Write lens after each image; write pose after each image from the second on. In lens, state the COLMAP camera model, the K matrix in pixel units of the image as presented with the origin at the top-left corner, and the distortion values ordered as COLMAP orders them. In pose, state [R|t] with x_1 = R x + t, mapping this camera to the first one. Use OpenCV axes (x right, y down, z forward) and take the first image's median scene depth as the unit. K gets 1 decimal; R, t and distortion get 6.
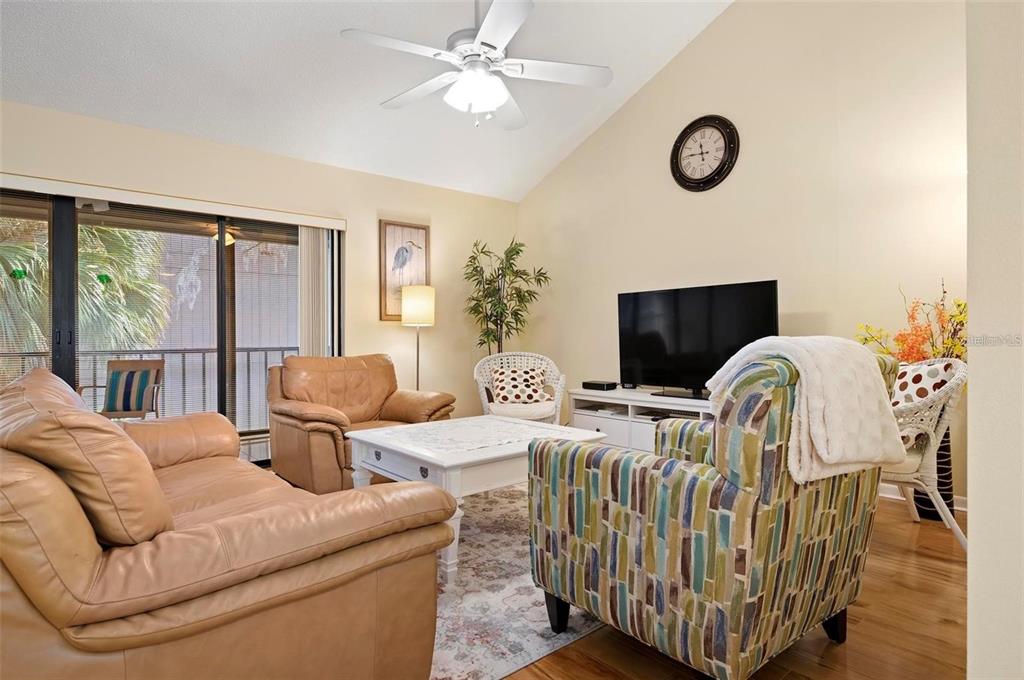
lens RADIAL K [[550.9, 0, 506.3], [0, 550.9, 336.7], [0, 0, 1]] dist [0.002659, -0.001283]
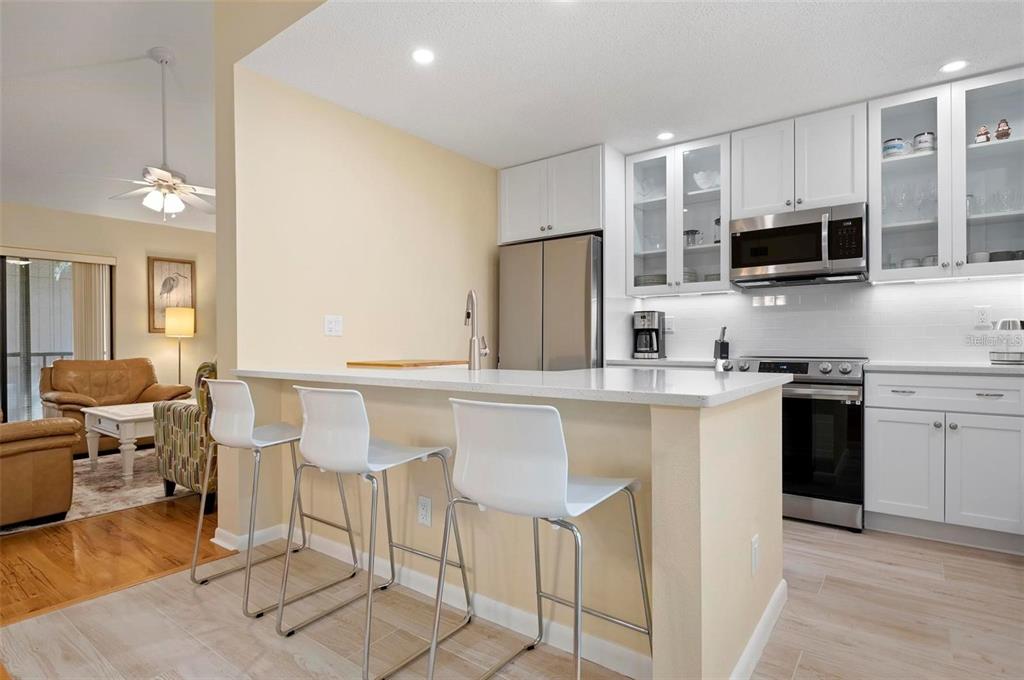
lens RADIAL K [[550.9, 0, 514.6], [0, 550.9, 341.6], [0, 0, 1]] dist [0.002659, -0.001283]
pose [[0.978653, 0.004057, 0.205481, 0.376726], [-0.004840, 0.999983, 0.003308, -0.017347], [-0.205464, -0.004232, 0.978656, -0.501487]]
